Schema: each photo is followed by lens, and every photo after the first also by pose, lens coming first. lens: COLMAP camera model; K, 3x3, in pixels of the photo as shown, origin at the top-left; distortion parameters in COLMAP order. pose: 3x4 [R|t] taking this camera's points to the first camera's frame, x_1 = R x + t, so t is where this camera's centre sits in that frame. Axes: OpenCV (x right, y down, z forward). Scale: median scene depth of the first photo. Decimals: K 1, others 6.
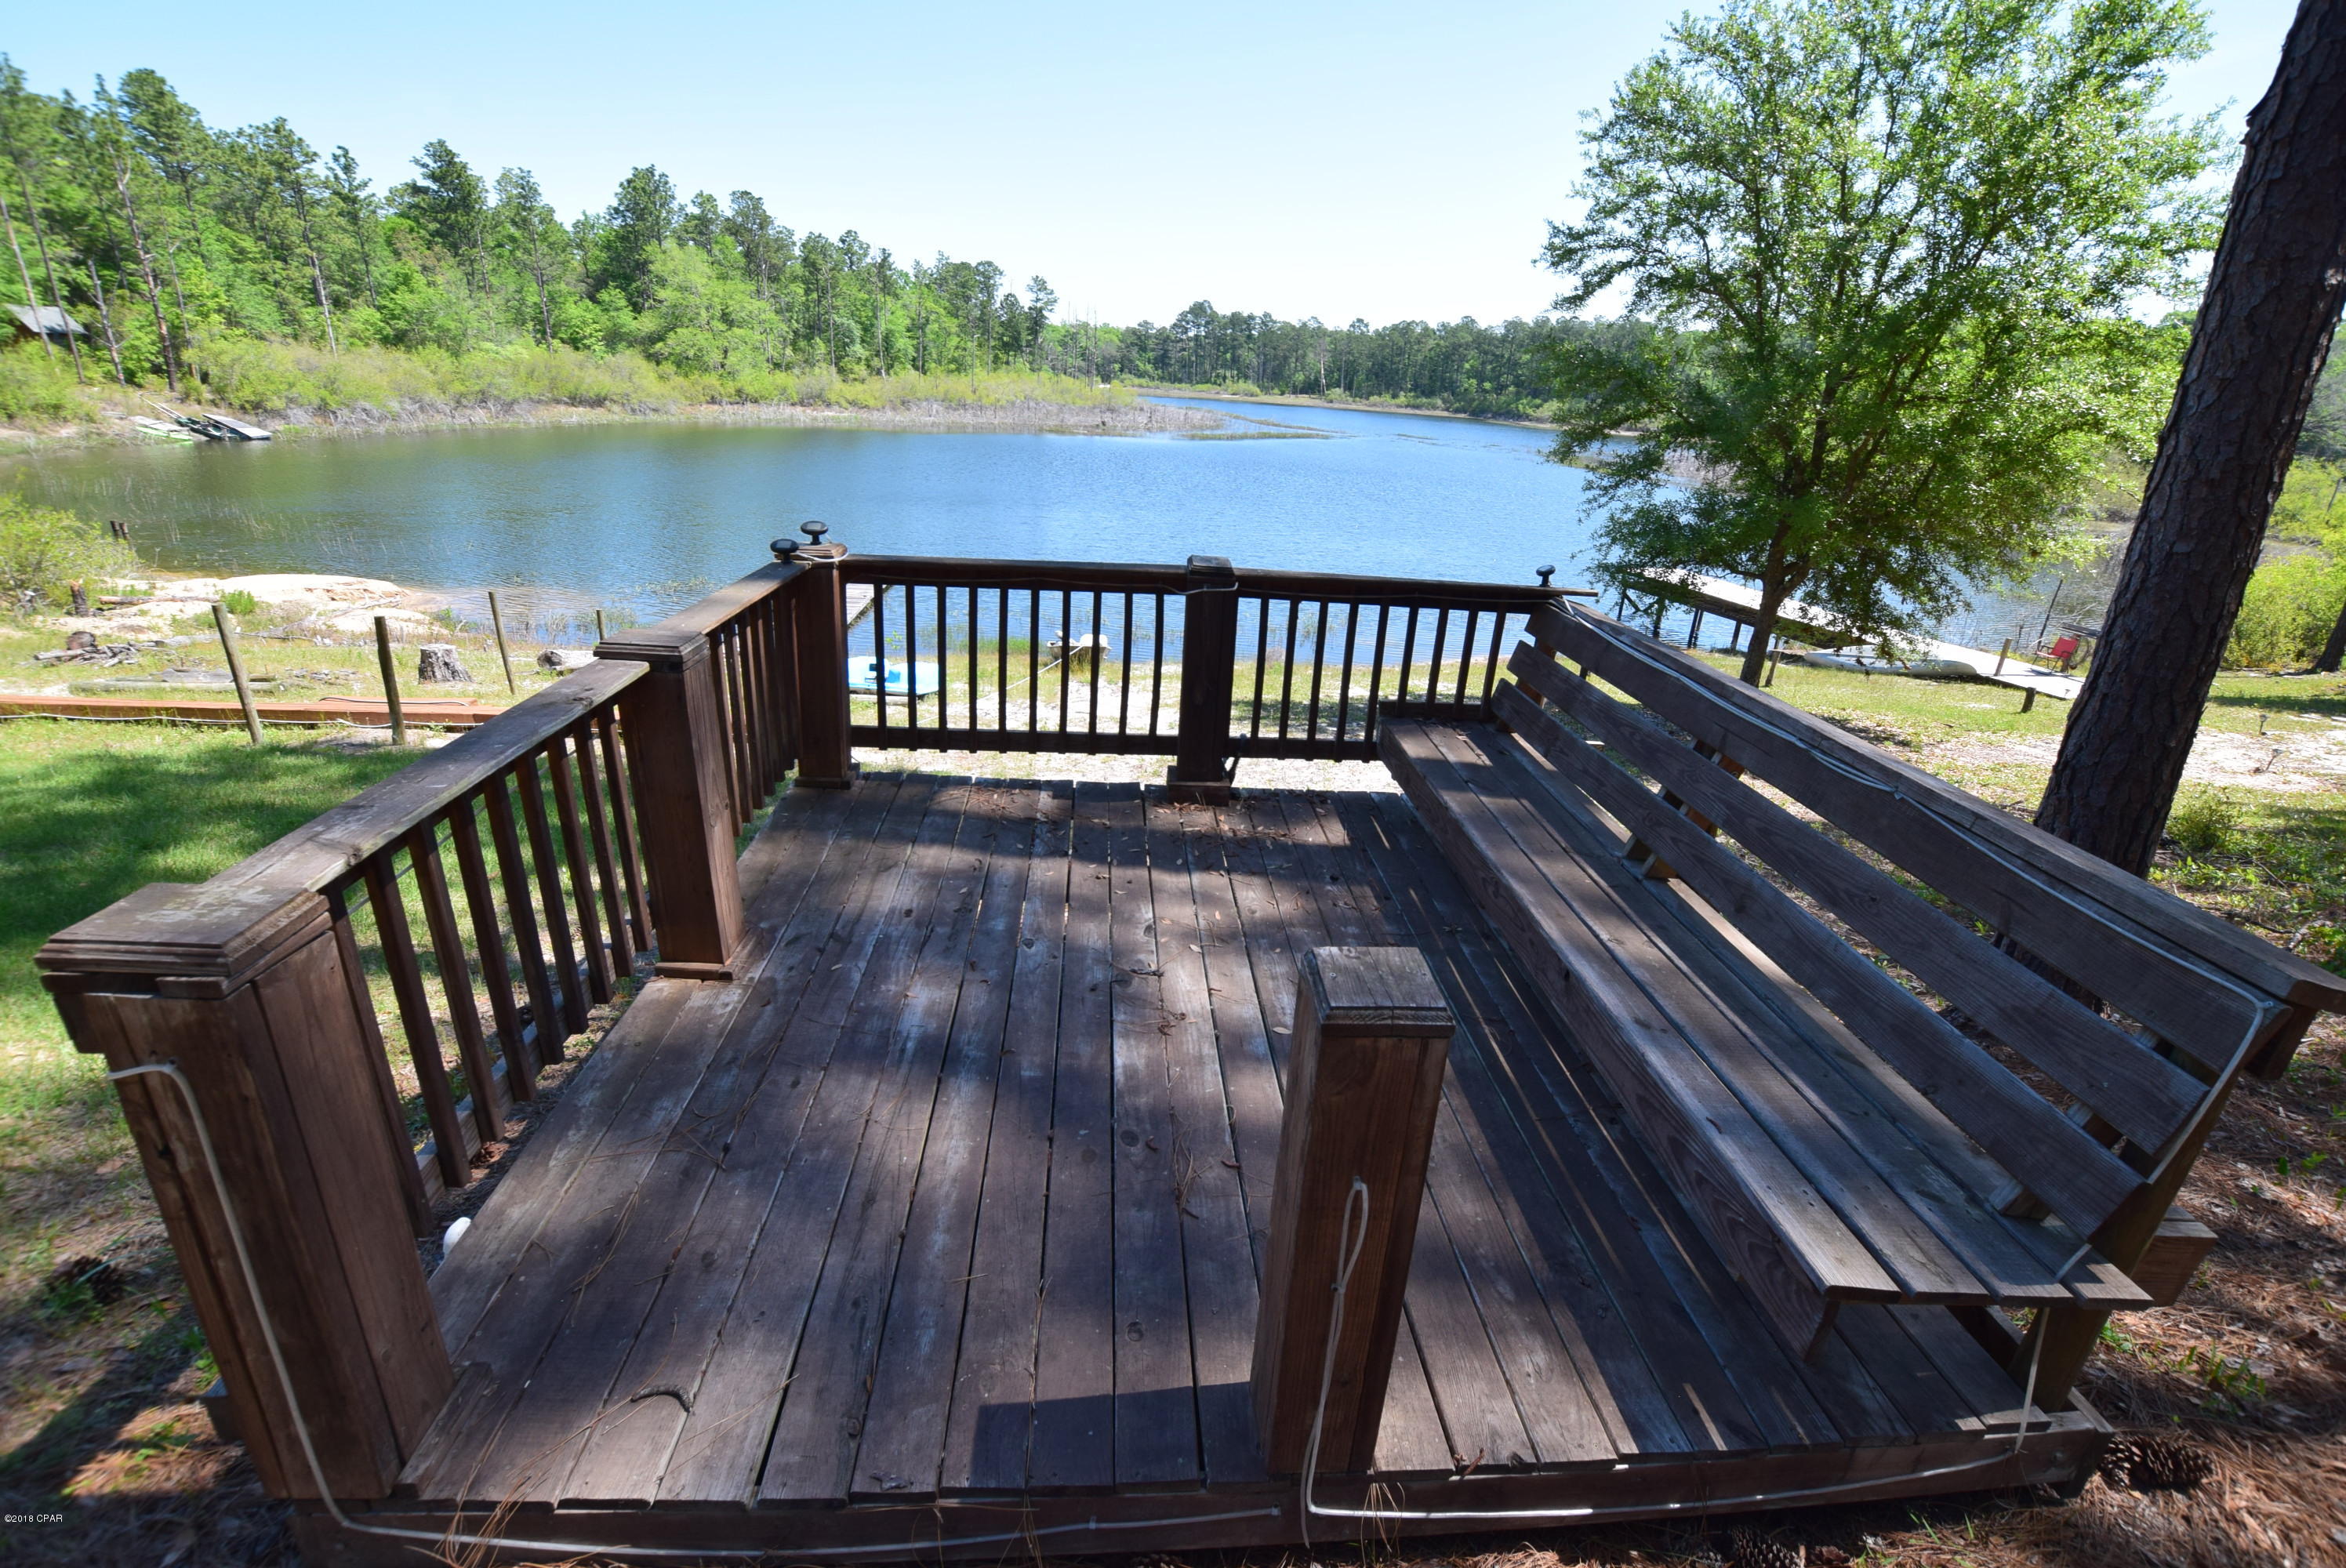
lens RADIAL K [[1034.1, 0, 1179.4], [0, 1034.1, 785.9], [0, 0, 1]] dist [-0.034732, 0.005428]
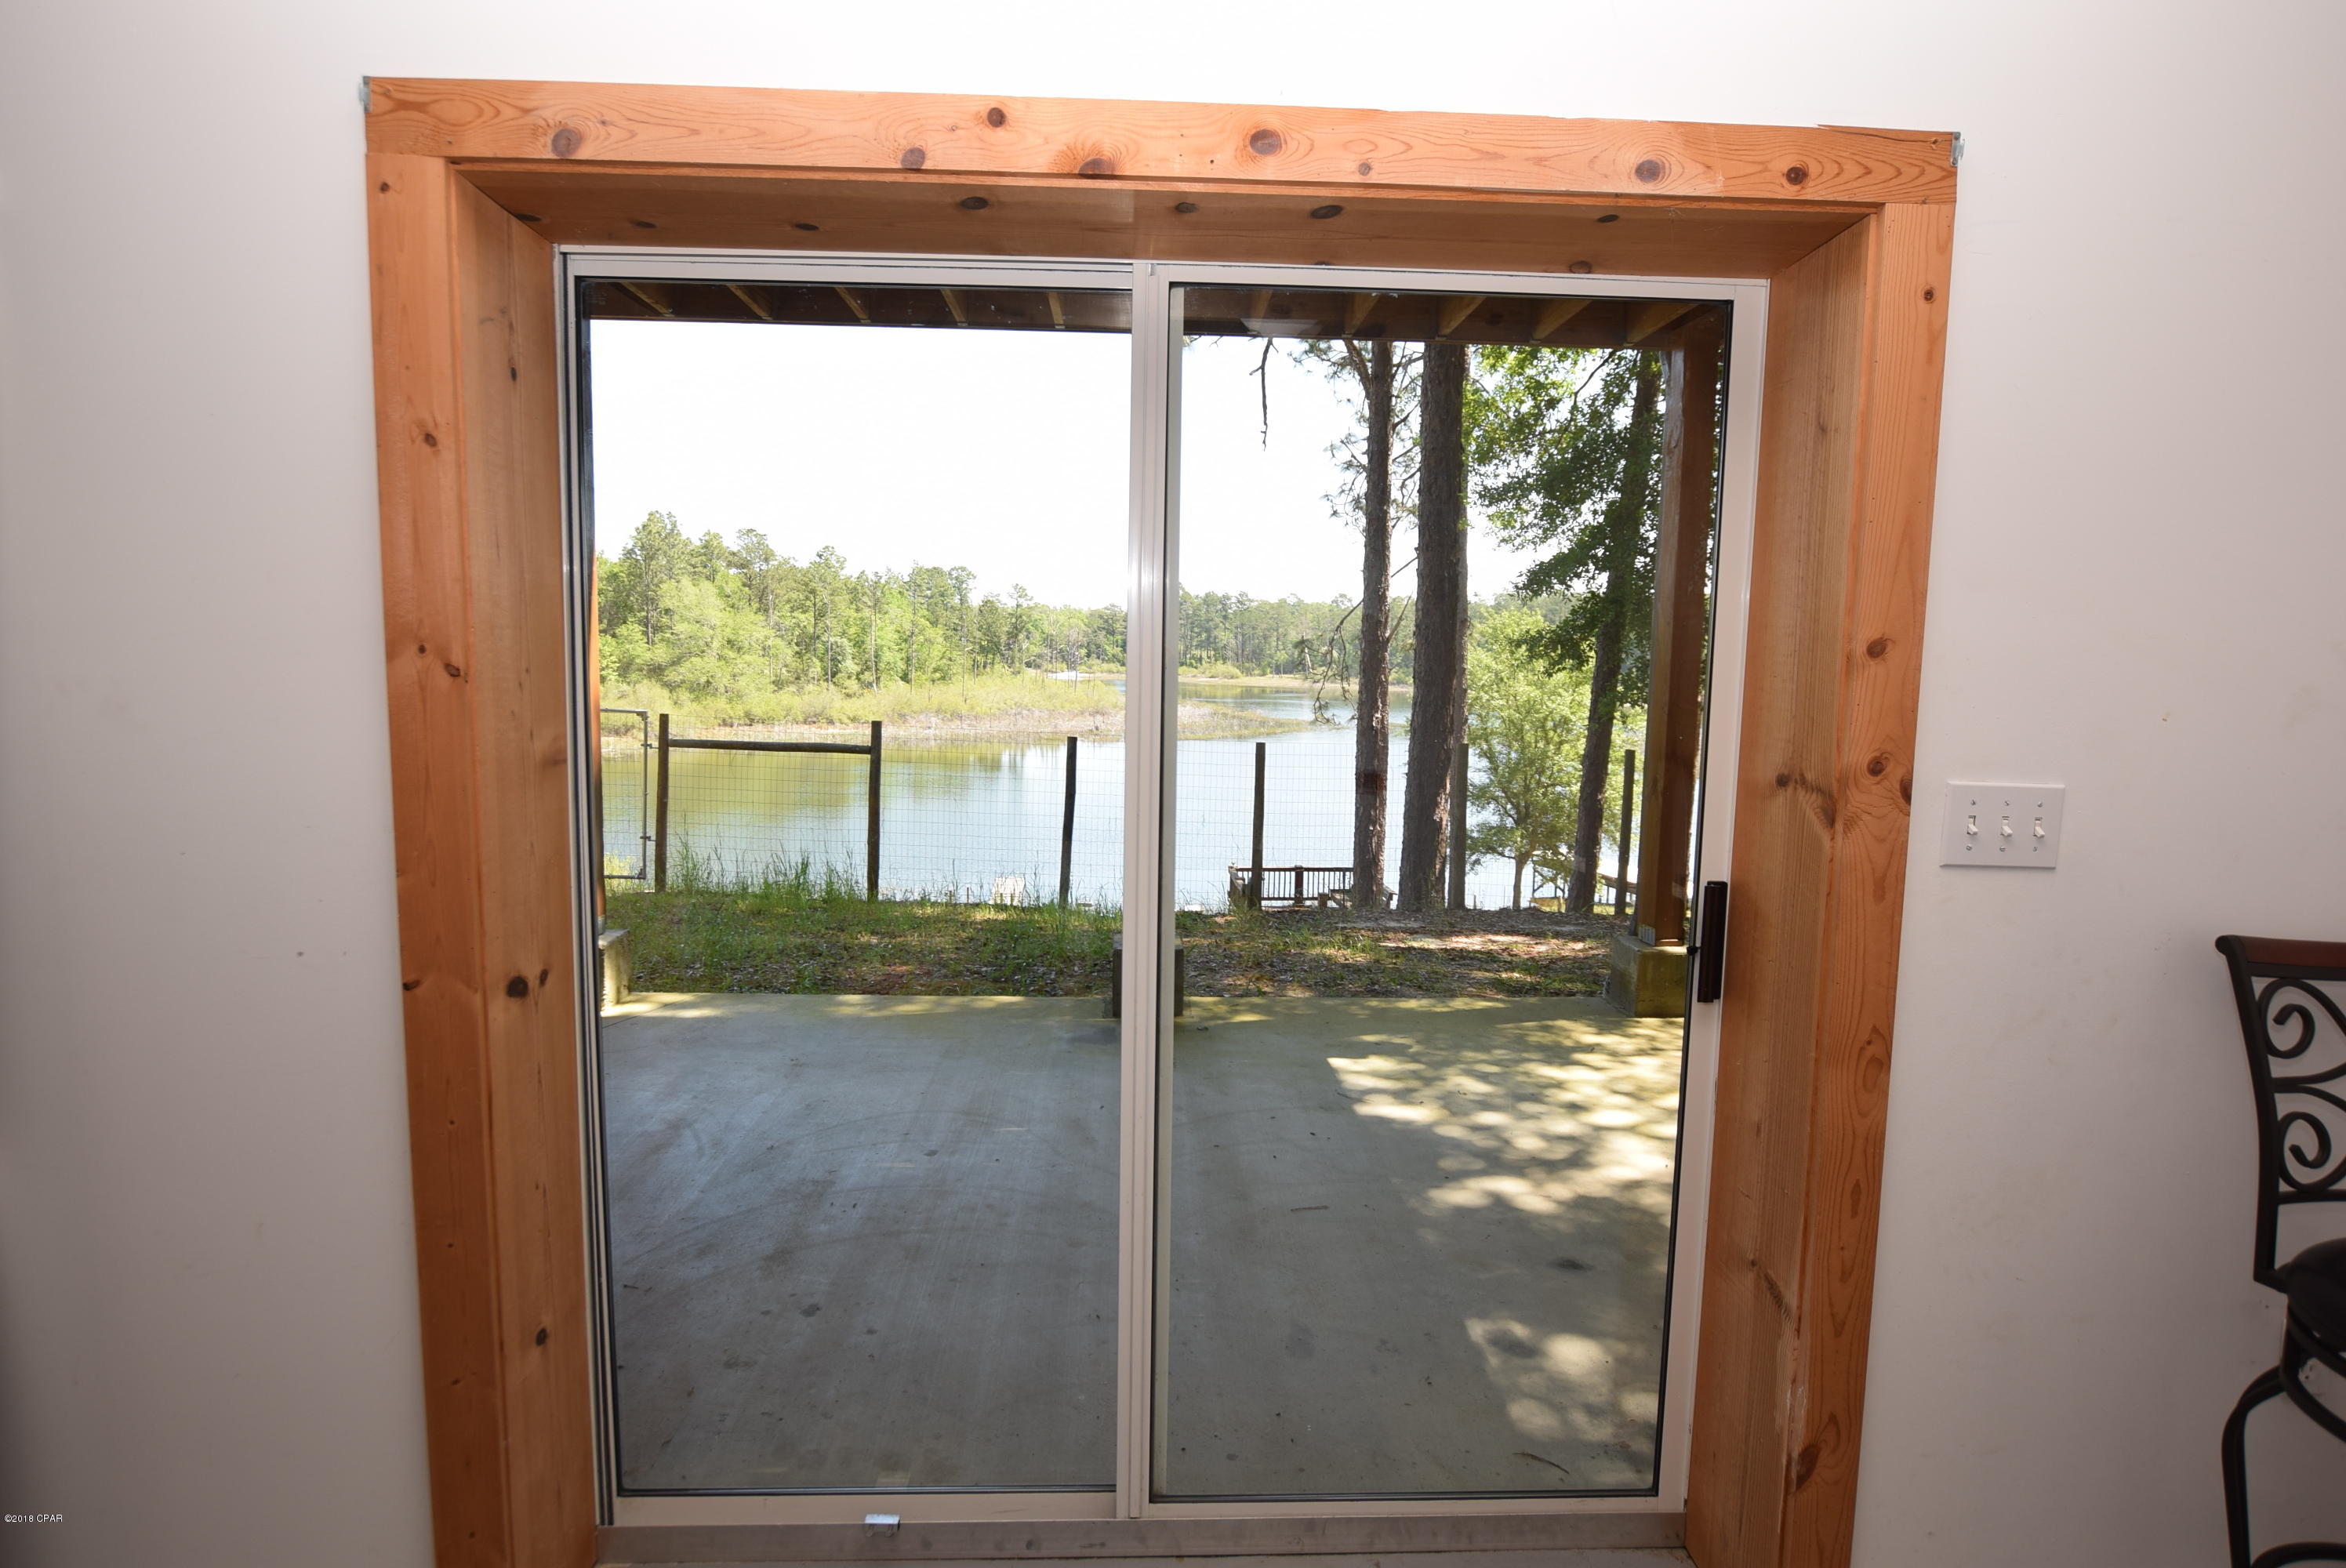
lens RADIAL K [[1265.1, 0, 1175.2], [0, 1265.1, 778.3], [0, 0, 1]] dist [-0.020781, 0.000020]
pose [[0.998956, -0.039986, 0.022090, -0.026276], [0.044488, 0.961364, -0.271662, 0.039733], [-0.010373, 0.272361, 0.962139, -0.195567]]
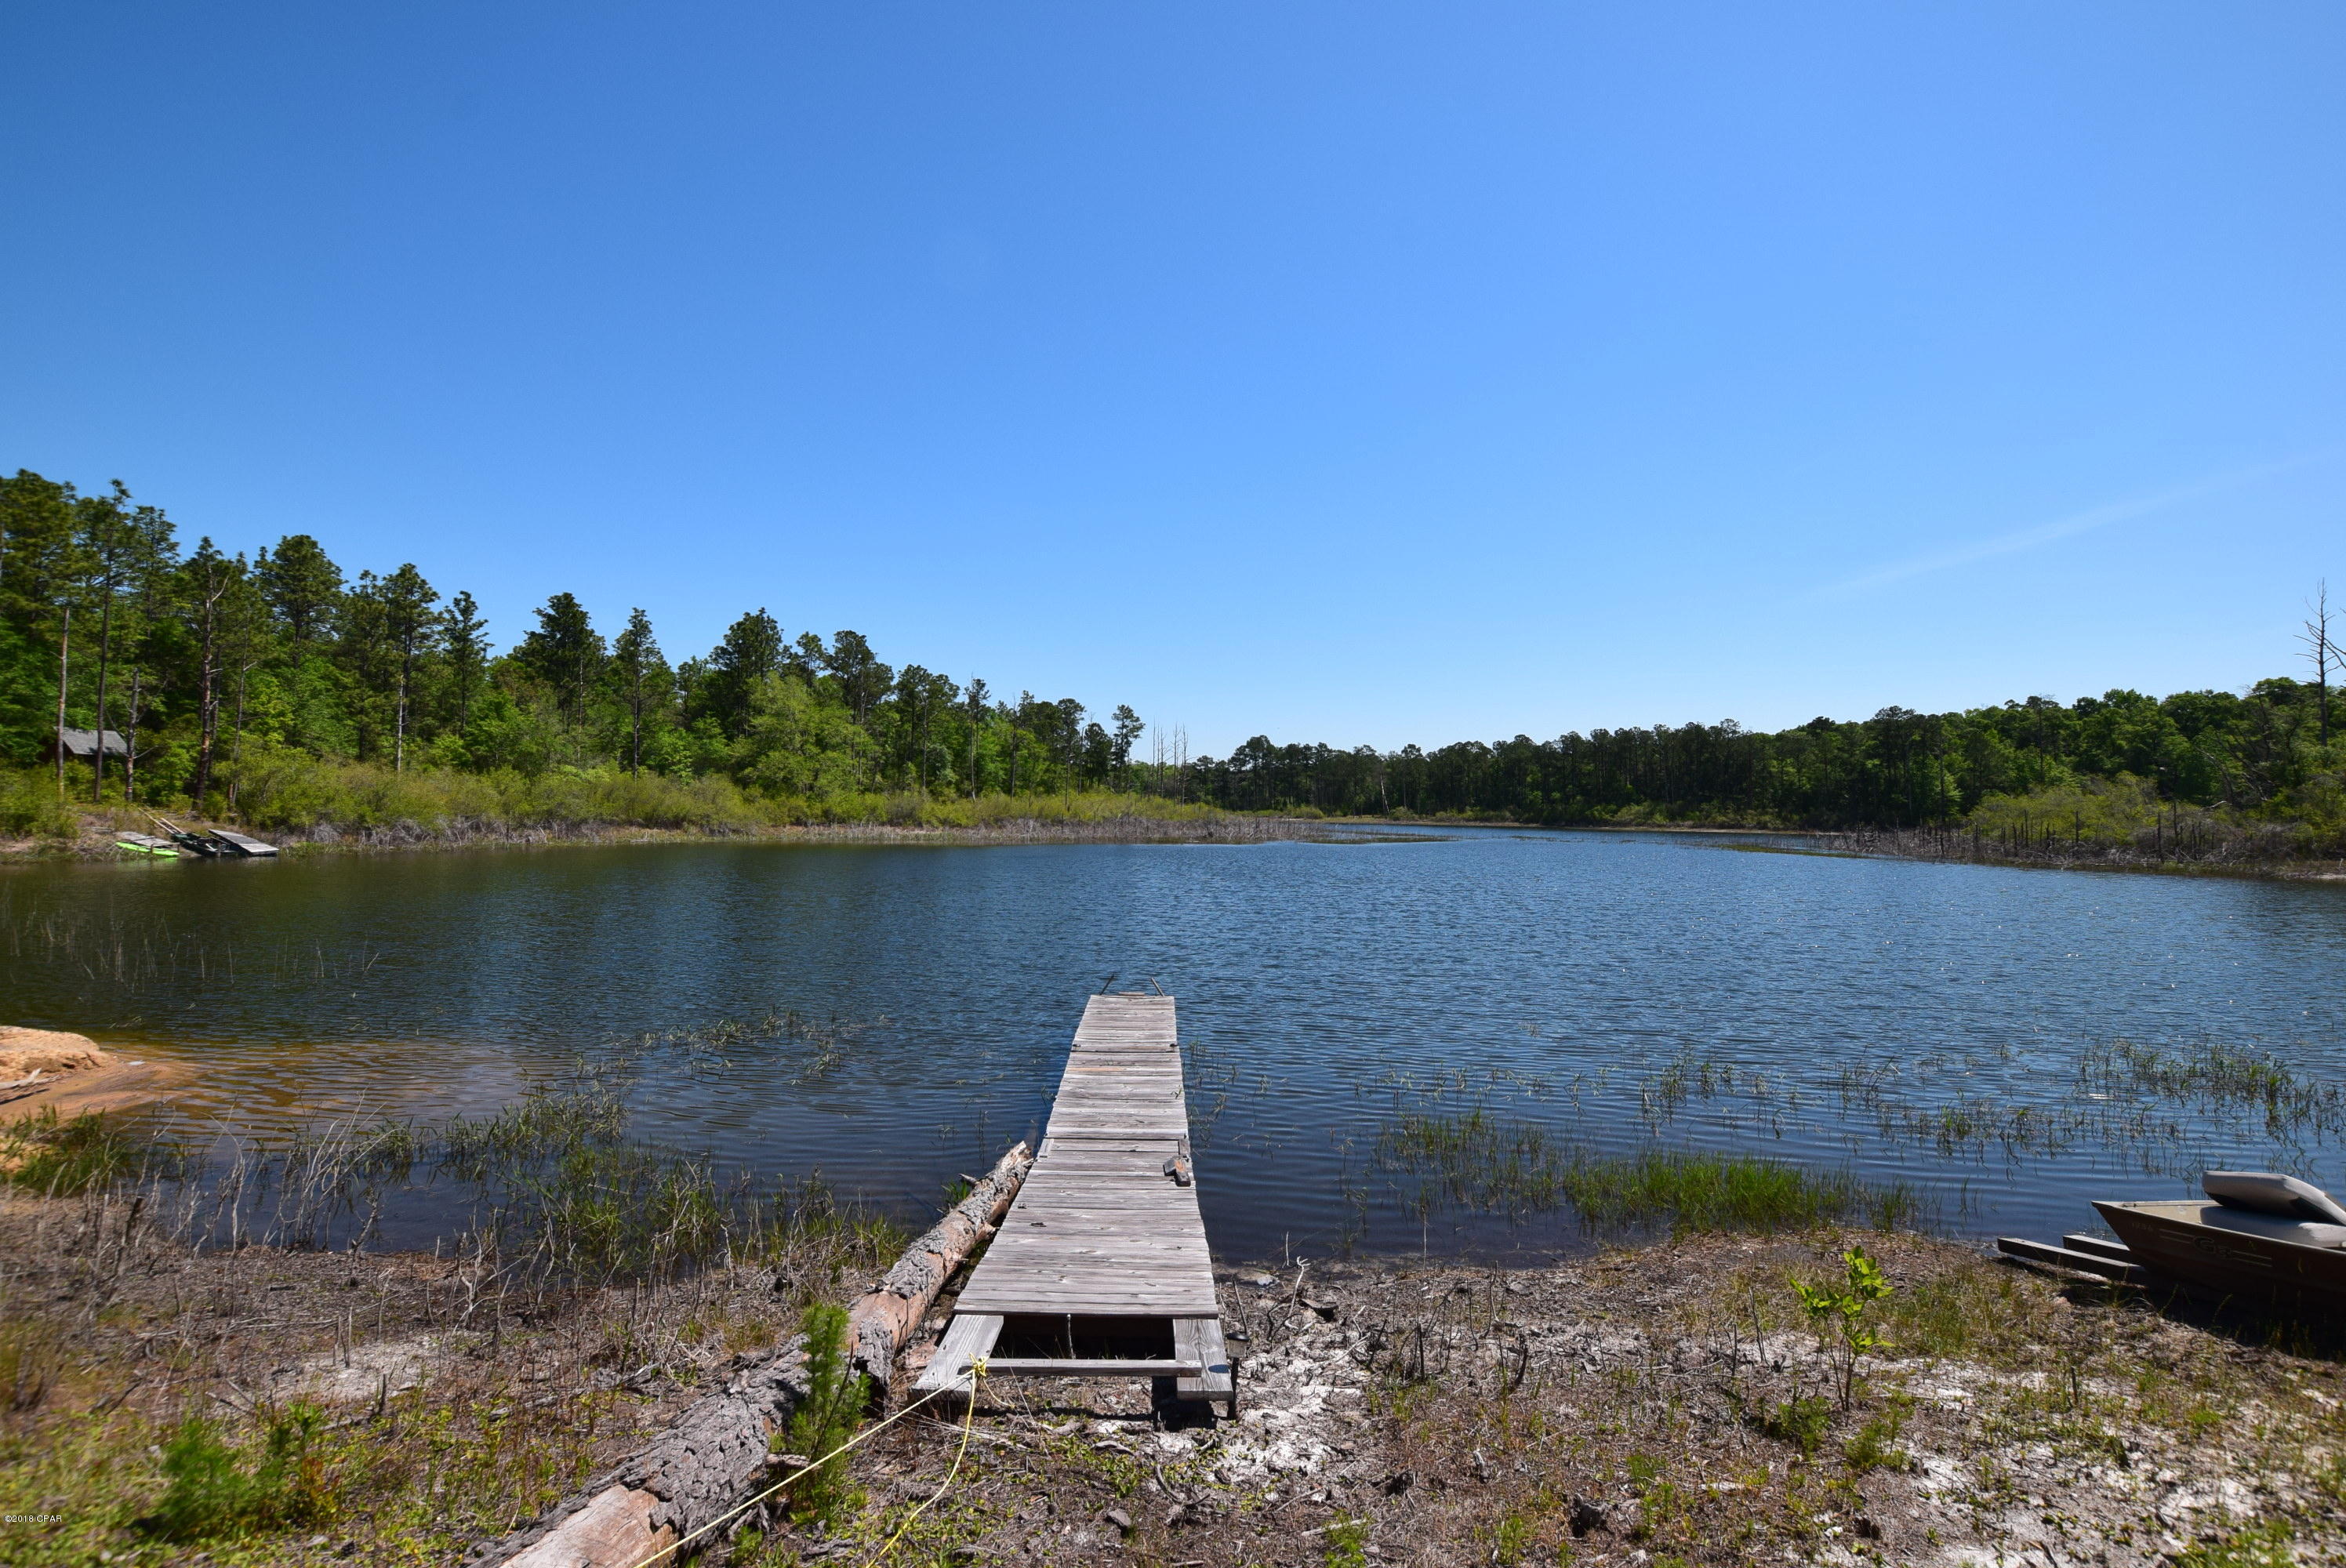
lens RADIAL K [[1034.1, 0, 1179.4], [0, 1034.1, 785.9], [0, 0, 1]] dist [-0.034732, 0.005428]
pose [[0.998308, -0.043324, -0.038784, -0.064950], [0.024510, 0.918370, -0.394962, -0.026394], [0.052729, 0.393343, 0.917878, 0.131965]]
